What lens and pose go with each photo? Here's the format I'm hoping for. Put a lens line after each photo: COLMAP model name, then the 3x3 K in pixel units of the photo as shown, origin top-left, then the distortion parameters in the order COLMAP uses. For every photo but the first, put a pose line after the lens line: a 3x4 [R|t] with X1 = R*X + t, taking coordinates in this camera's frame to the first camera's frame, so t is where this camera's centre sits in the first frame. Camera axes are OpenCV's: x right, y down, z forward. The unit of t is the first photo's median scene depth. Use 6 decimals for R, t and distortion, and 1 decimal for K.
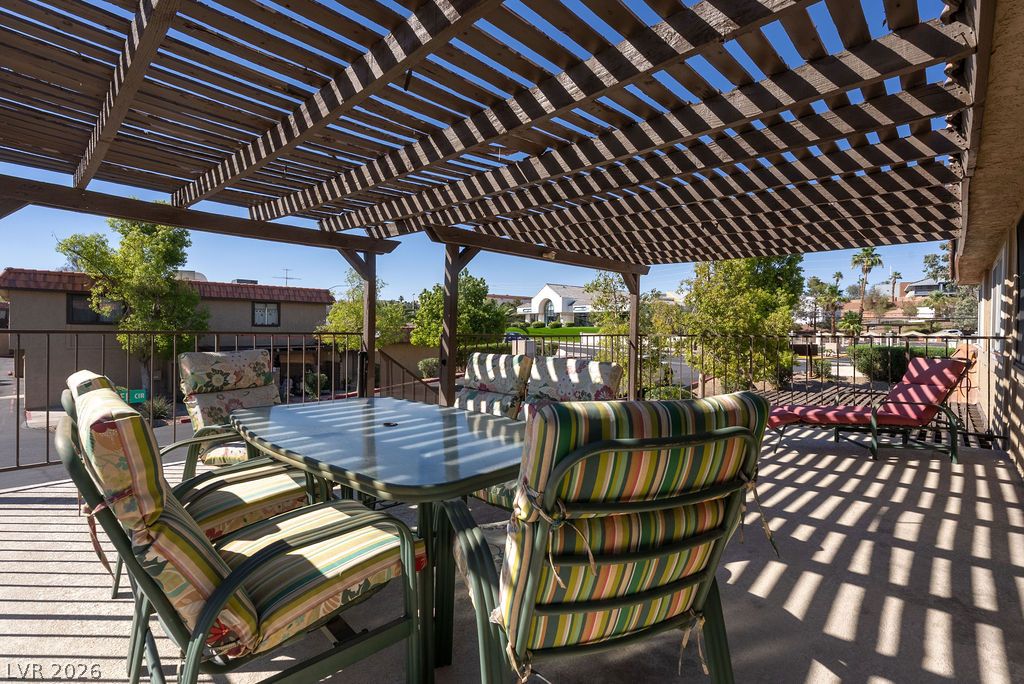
lens RADIAL K [[480.4, 0, 513.6], [0, 480.4, 334.1], [0, 0, 1]] dist [-0.023438, 0.000345]
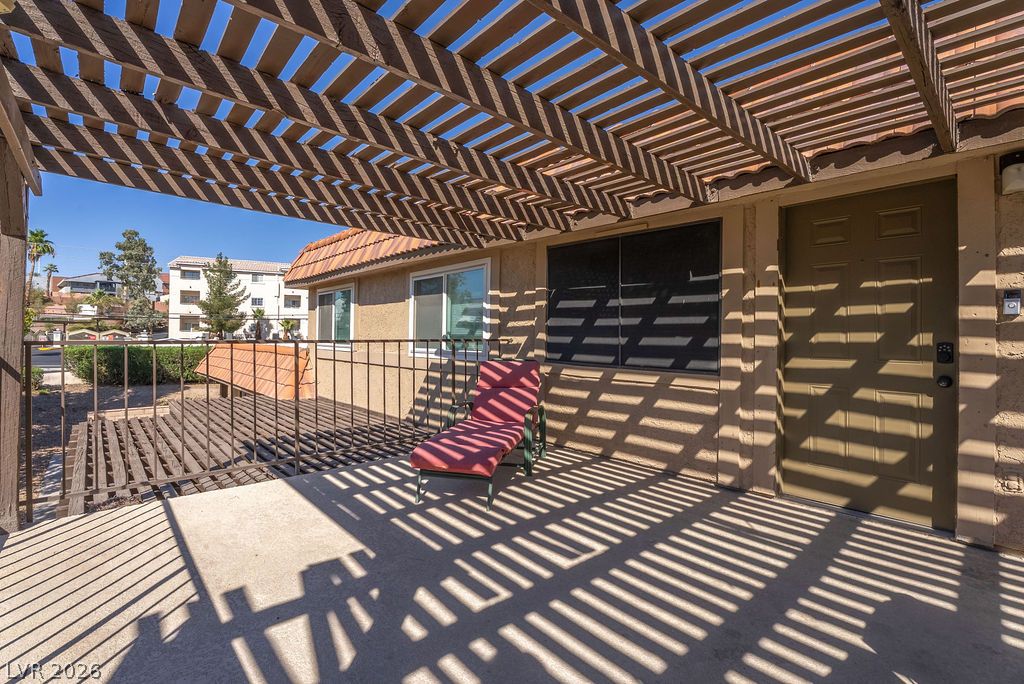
lens RADIAL K [[480.4, 0, 513.6], [0, 480.4, 334.1], [0, 0, 1]] dist [-0.023438, 0.000345]
pose [[0.105760, -0.003378, 0.994386, -0.126933], [-0.001305, 0.999993, 0.003536, -0.014223], [-0.994391, -0.001671, 0.105755, 0.679711]]
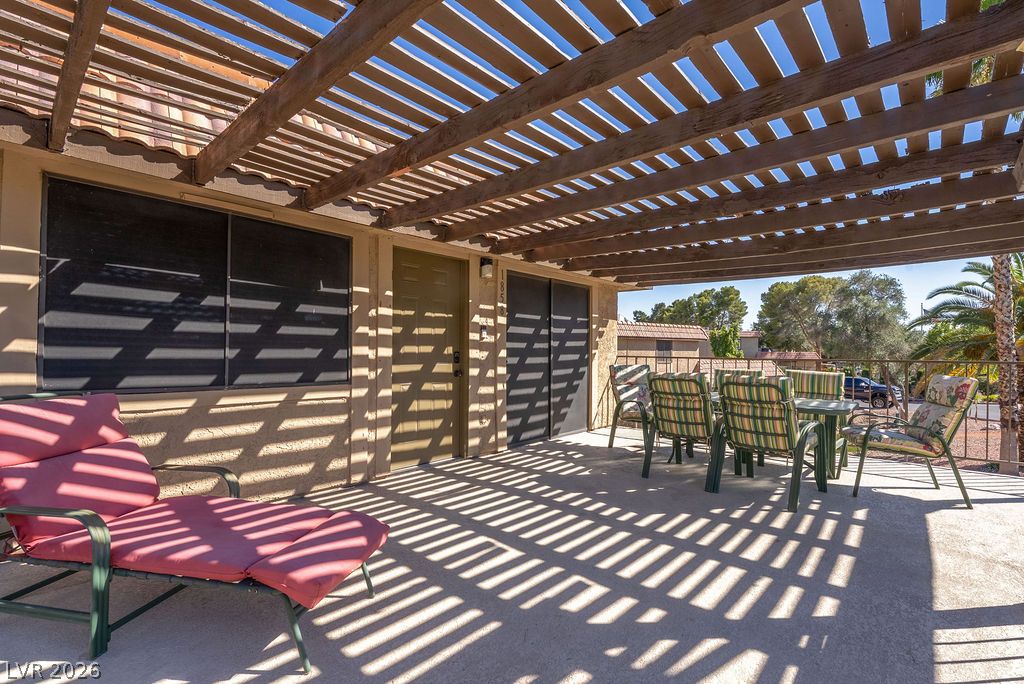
lens RADIAL K [[470.9, 0, 509.6], [0, 470.9, 352.5], [0, 0, 1]] dist [-0.003263, -0.000105]
pose [[-0.999691, -0.017447, -0.017695, 0.315571], [-0.017624, 0.999796, 0.009893, -0.013924], [0.017519, 0.010202, -0.999794, 1.144870]]
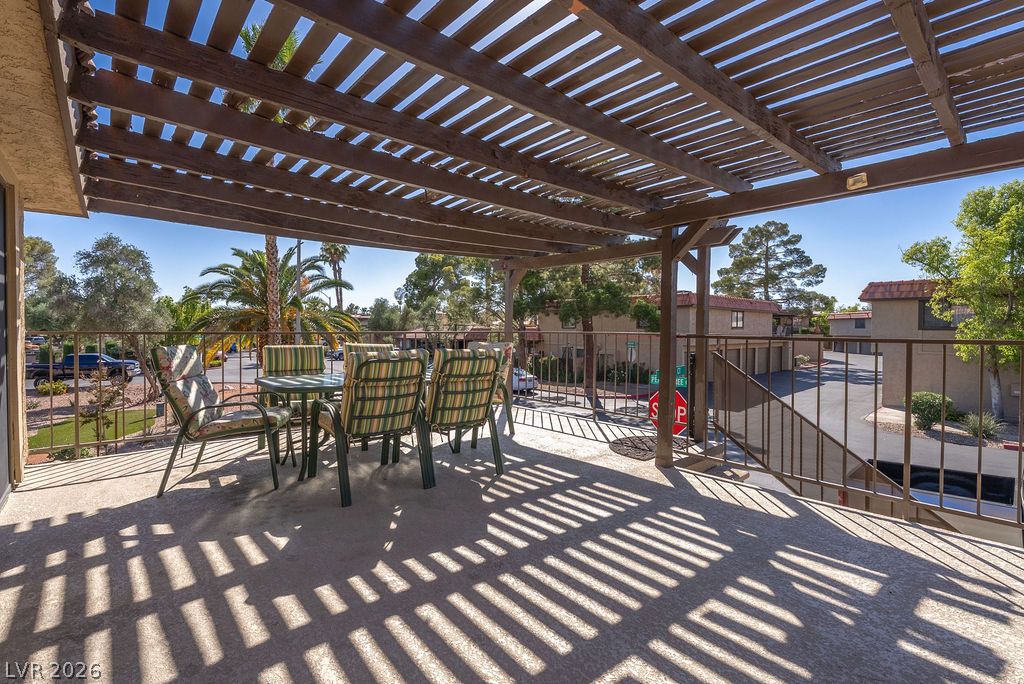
lens RADIAL K [[470.4, 0, 513.0], [0, 470.4, 333.6], [0, 0, 1]] dist [-0.013427, -0.000071]
pose [[-0.099698, -0.001408, -0.995017, 0.576982], [-0.011532, 0.999933, -0.000259, -0.002092], [0.994951, 0.011449, -0.099708, 0.630080]]
